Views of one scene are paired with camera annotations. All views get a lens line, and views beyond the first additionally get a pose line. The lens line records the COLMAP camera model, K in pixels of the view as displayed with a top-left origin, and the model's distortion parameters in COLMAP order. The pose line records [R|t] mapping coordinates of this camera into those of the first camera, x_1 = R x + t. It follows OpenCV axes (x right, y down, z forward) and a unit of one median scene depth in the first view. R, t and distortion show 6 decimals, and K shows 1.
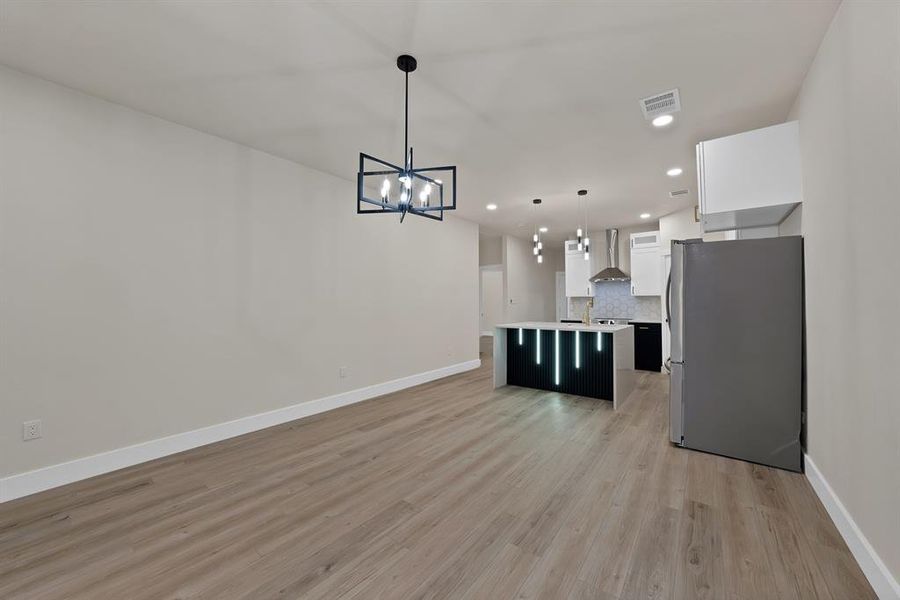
lens RADIAL K [[328.4, 0, 469.8], [0, 328.4, 298.0], [0, 0, 1]] dist [-0.017106, 0.000108]
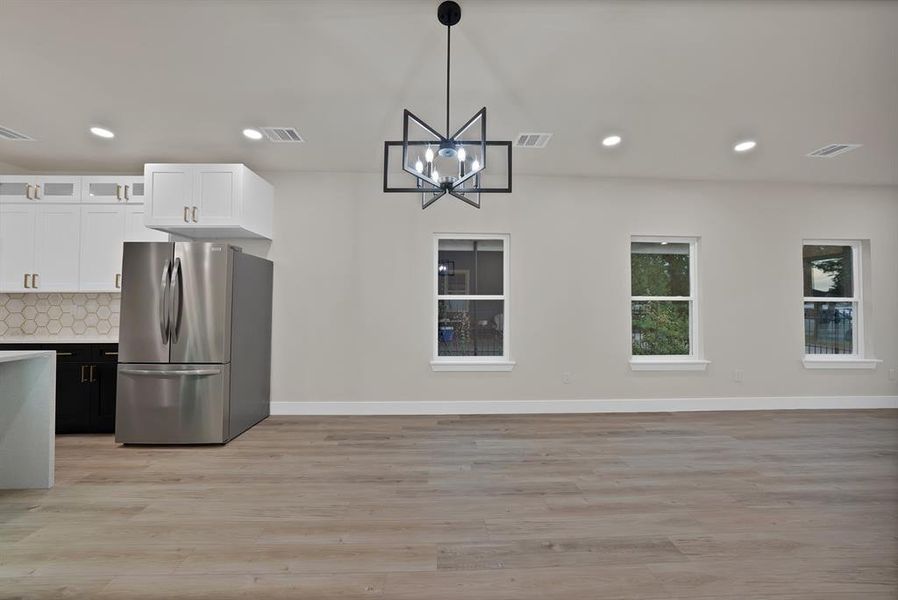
lens RADIAL K [[326.0, 0, 447.9], [0, 326.0, 296.7], [0, 0, 1]] dist [-0.017572, 0.000218]
pose [[-0.615676, 0.019166, 0.787767, -0.714184], [-0.014657, 0.999253, -0.035767, 0.021134], [-0.787863, -0.033567, -0.614935, 1.279188]]
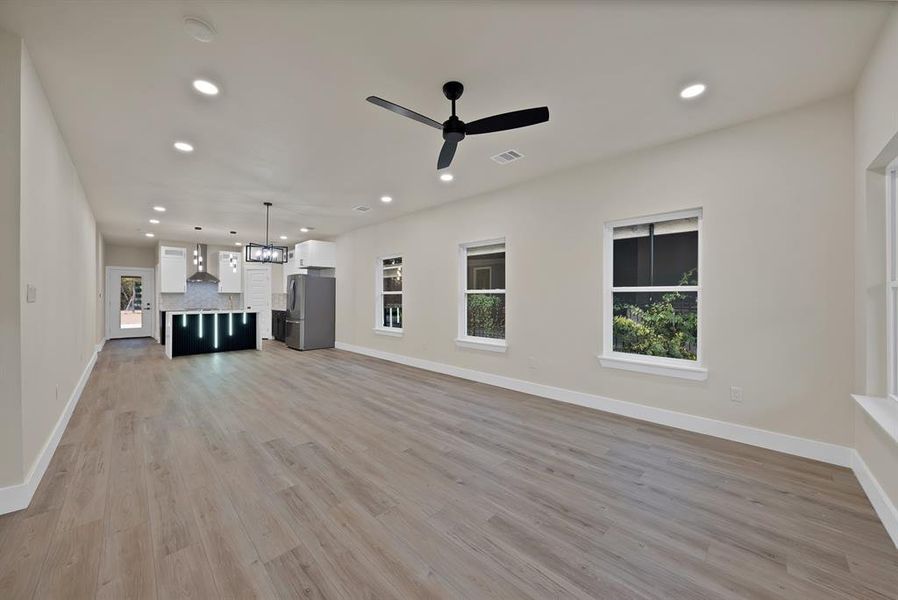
lens RADIAL K [[326.0, 0, 447.9], [0, 326.0, 296.7], [0, 0, 1]] dist [-0.017572, 0.000218]
pose [[0.158193, 0.004296, 0.987399, -2.162102], [-0.016348, 0.999865, -0.001731, -0.005649], [-0.987273, -0.015868, 0.158242, -0.717578]]
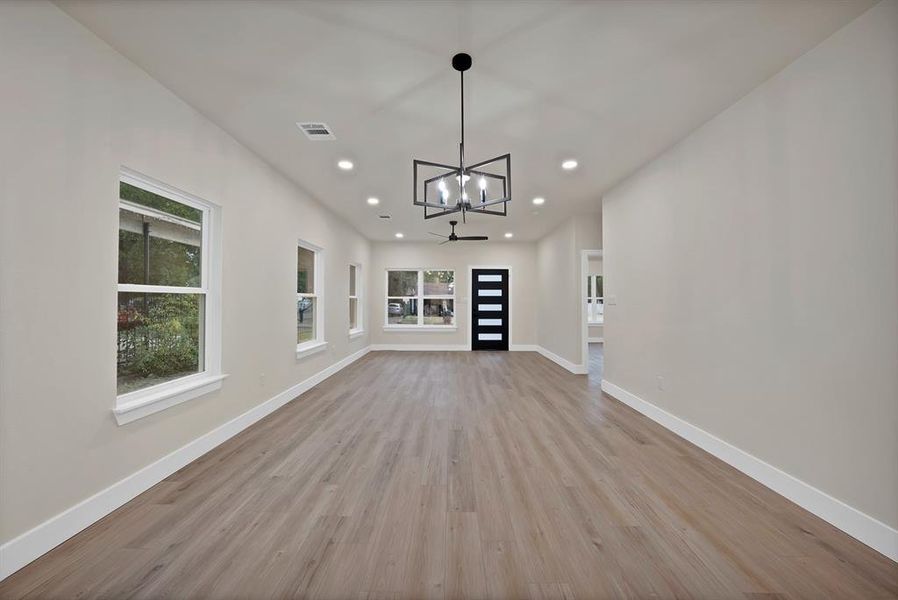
lens RADIAL K [[326.0, 0, 447.9], [0, 326.0, 296.7], [0, 0, 1]] dist [-0.017572, 0.000218]
pose [[-0.816830, -0.006854, -0.576838, 0.354656], [0.007847, 0.999705, -0.022990, 0.015992], [0.576826, -0.023306, -0.816535, 1.525528]]
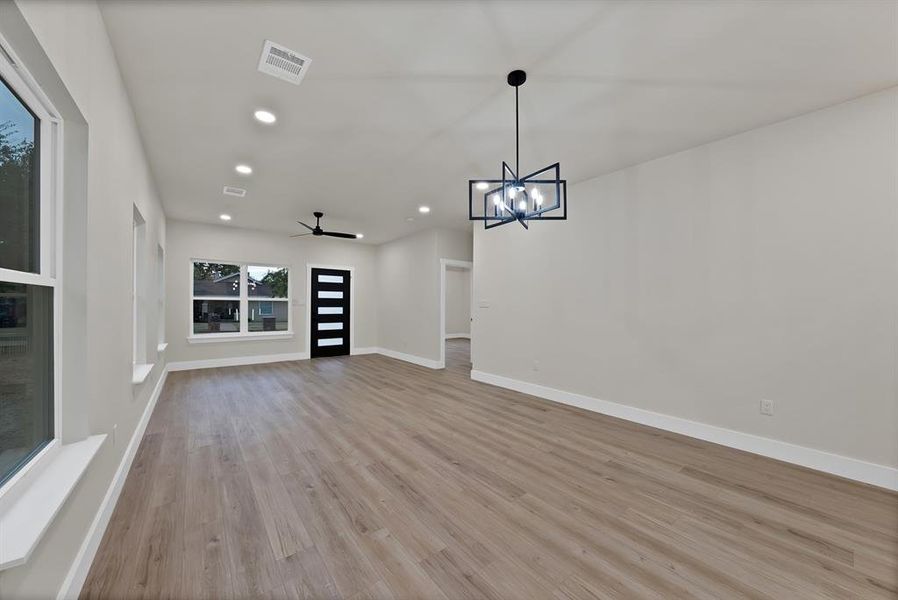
lens RADIAL K [[326.3, 0, 442.2], [0, 326.3, 301.5], [0, 0, 1]] dist [-0.015584, 0.000198]
pose [[-0.282159, -0.009197, -0.959324, 0.773373], [0.007501, 0.999902, -0.011793, 0.011952], [0.959338, -0.010523, -0.282062, 0.914203]]
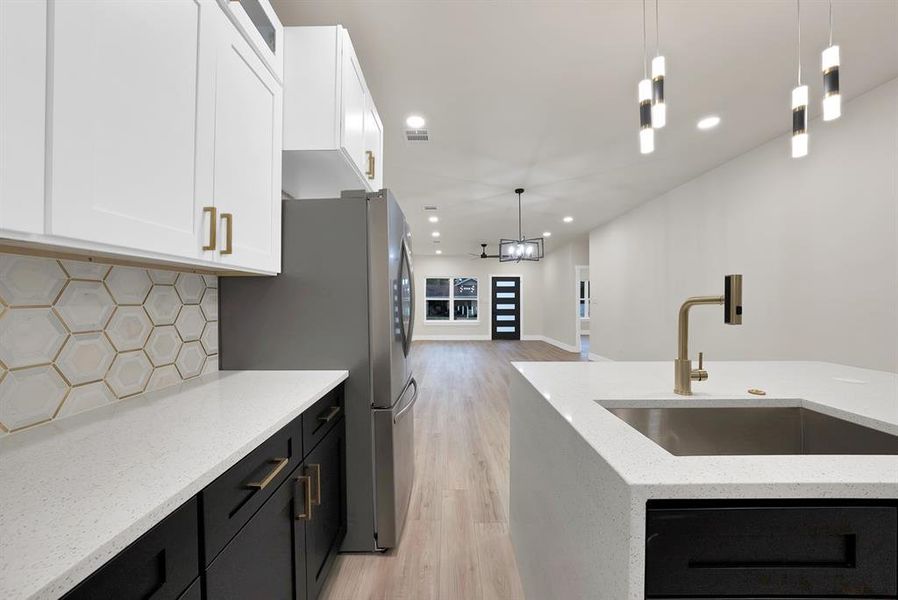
lens RADIAL K [[327.8, 0, 453.4], [0, 327.8, 299.8], [0, 0, 1]] dist [0.000224, 0.000149]
pose [[-0.800259, -0.002050, -0.599651, 1.269856], [0.009263, 0.999833, -0.015780, 0.025988], [0.599583, -0.018183, -0.800106, 2.129468]]
